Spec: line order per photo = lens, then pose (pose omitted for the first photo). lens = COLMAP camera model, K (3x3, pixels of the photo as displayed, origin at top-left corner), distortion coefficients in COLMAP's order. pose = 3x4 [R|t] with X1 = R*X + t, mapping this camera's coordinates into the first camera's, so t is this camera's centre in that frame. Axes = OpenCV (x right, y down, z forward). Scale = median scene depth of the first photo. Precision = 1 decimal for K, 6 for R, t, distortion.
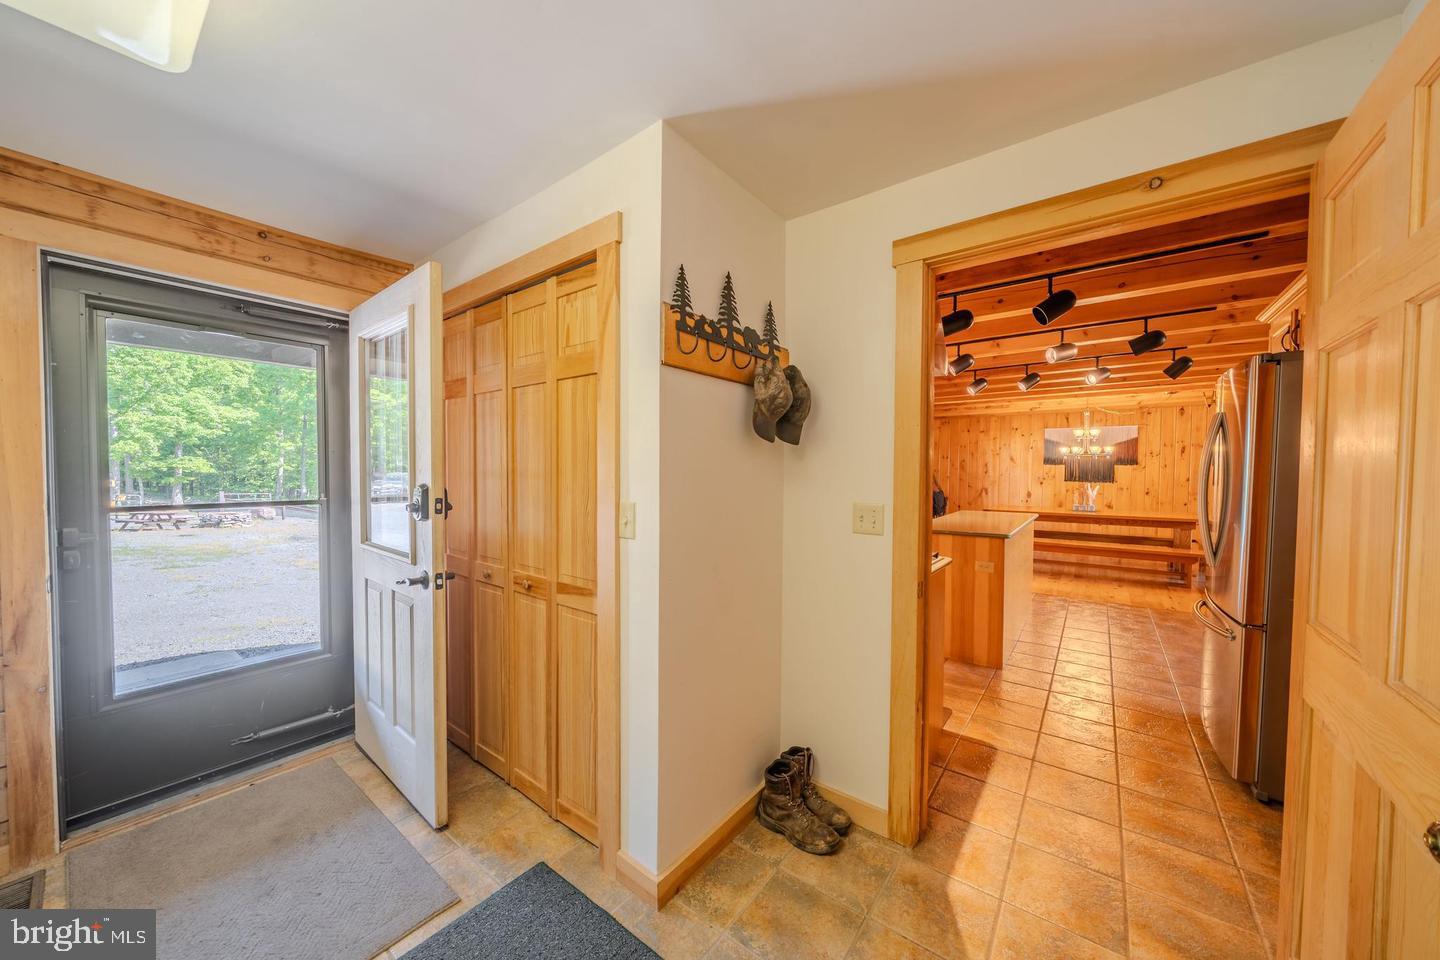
lens RADIAL K [[502.3, 0, 724.3], [0, 502.3, 482.6], [0, 0, 1]] dist [-0.006280, 0.000678]
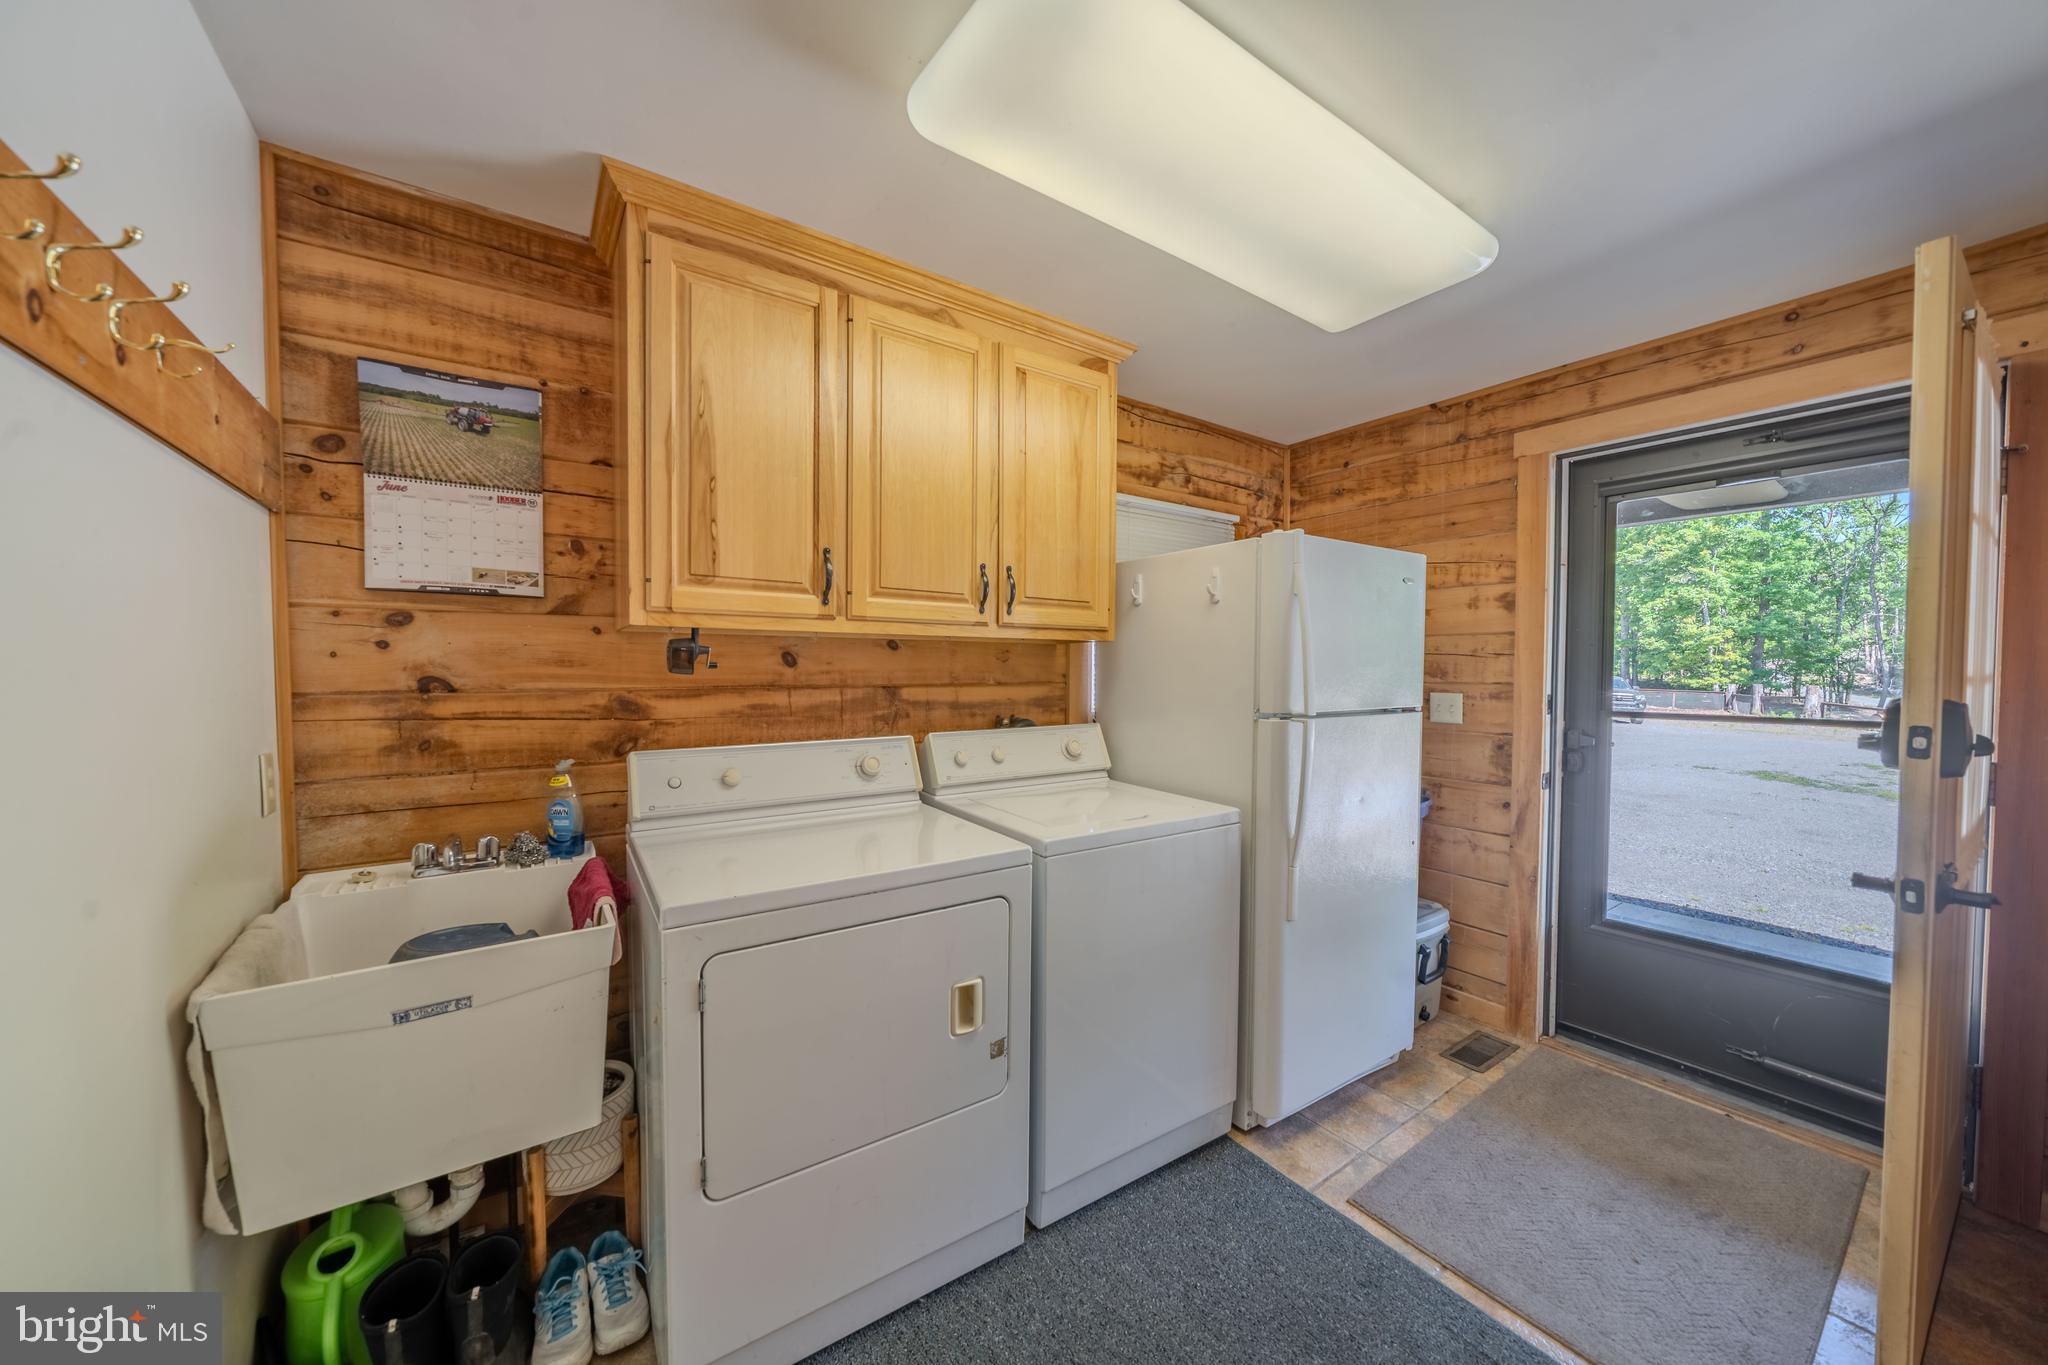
lens RADIAL K [[714.3, 0, 1030.3], [0, 714.3, 687.1], [0, 0, 1]] dist [-0.006280, 0.000678]
pose [[-0.301684, 0.019712, -0.953204, 0.326341], [-0.028299, 0.999161, 0.029619, -0.002280], [0.952988, 0.035910, -0.300873, 0.375292]]
